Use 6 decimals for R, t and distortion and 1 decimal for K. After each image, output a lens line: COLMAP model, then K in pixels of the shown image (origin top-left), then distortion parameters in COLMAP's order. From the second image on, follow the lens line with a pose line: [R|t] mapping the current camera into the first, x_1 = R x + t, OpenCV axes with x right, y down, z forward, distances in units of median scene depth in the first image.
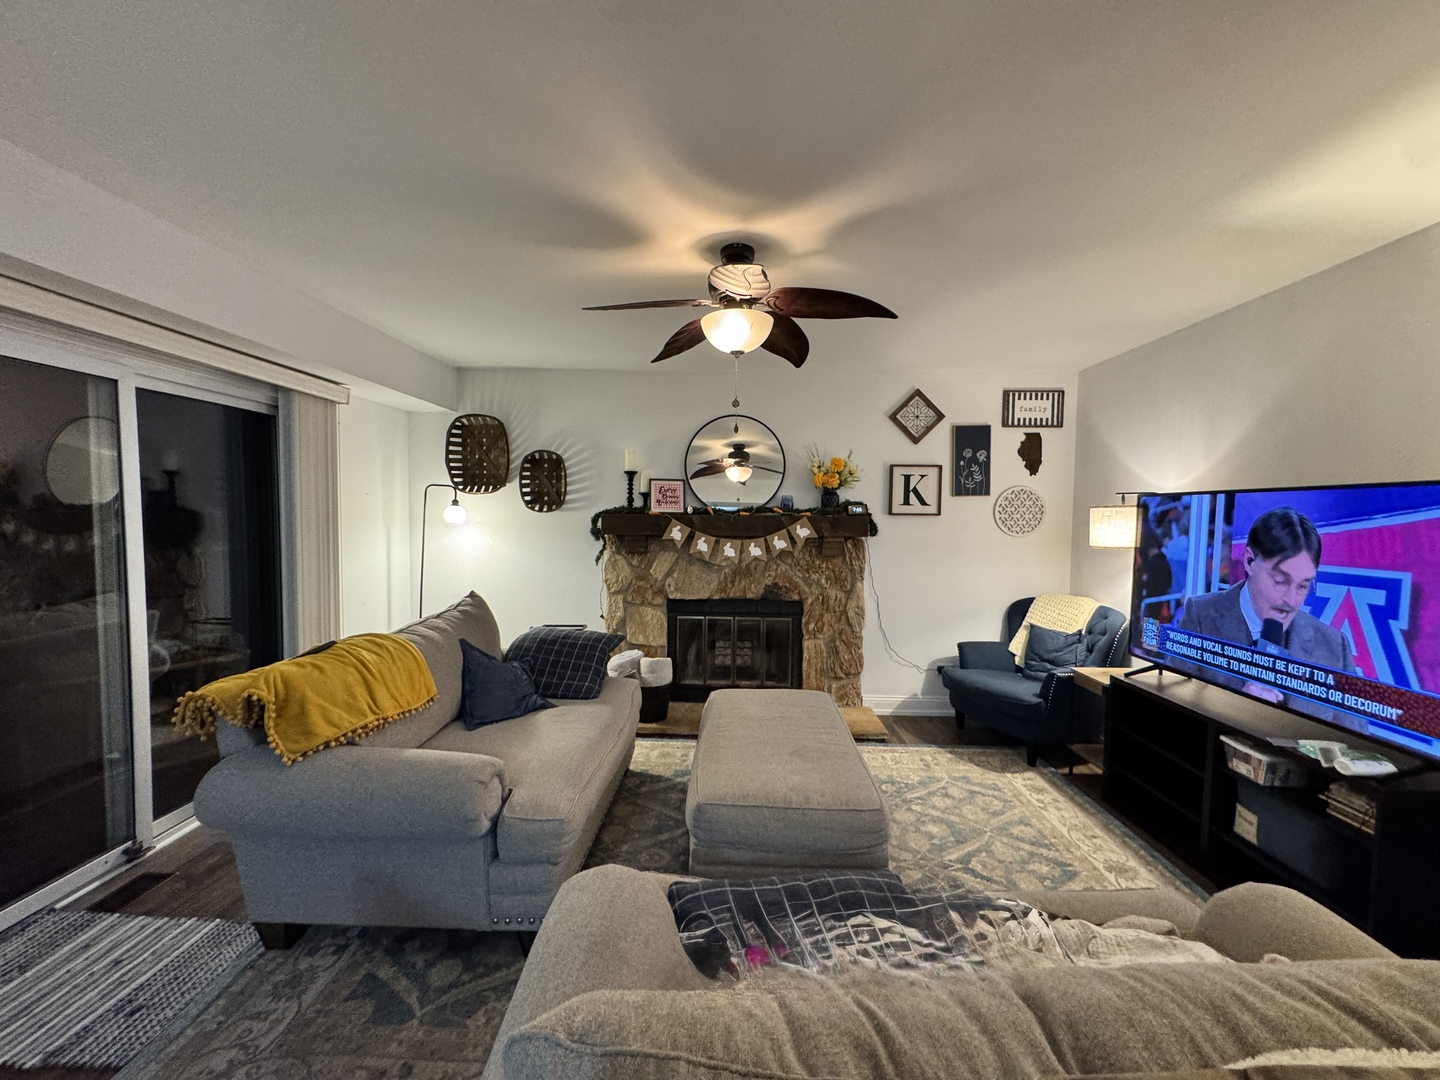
lens RADIAL K [[570.9, 0, 720.0], [0, 570.9, 540.0], [0, 0, 1]] dist [-0.000223, -0.000028]
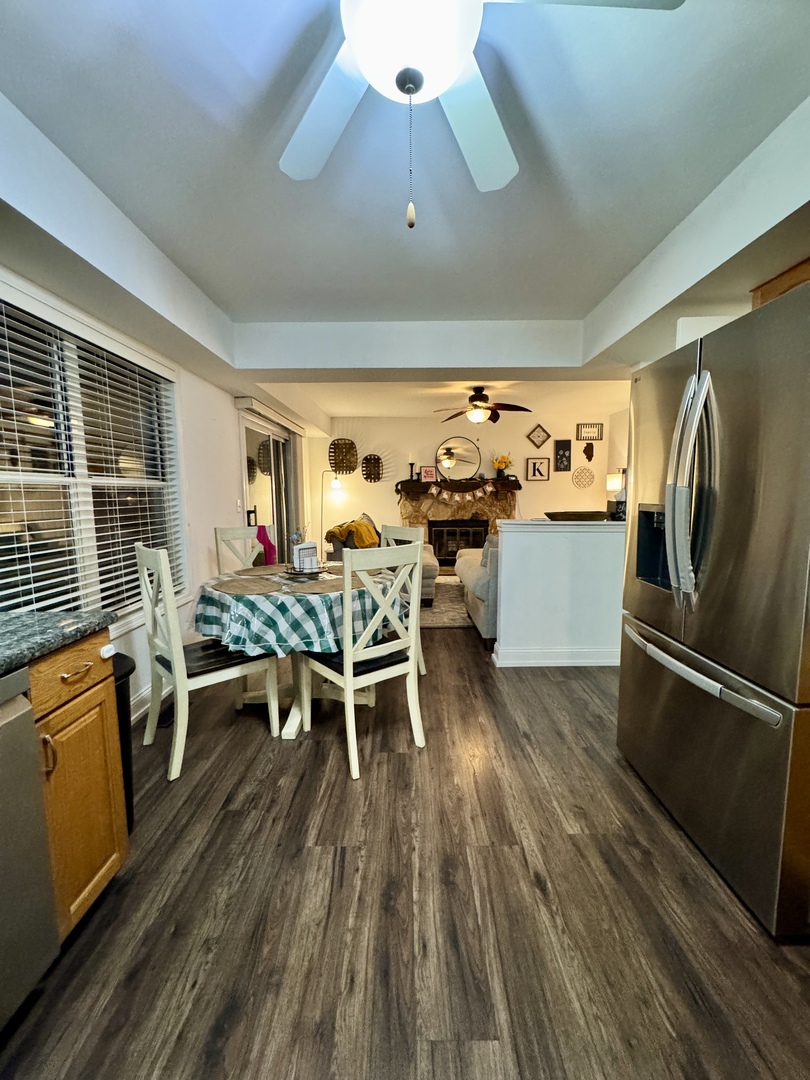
lens RADIAL K [[428.1, 0, 405.0], [0, 428.1, 540.0], [0, 0, 1]] dist [-0.000223, -0.000028]
pose [[0.999404, -0.022686, 0.026022, -0.233896], [0.021013, 0.997801, 0.062862, 0.073813], [-0.027391, -0.062277, 0.997683, -0.691449]]
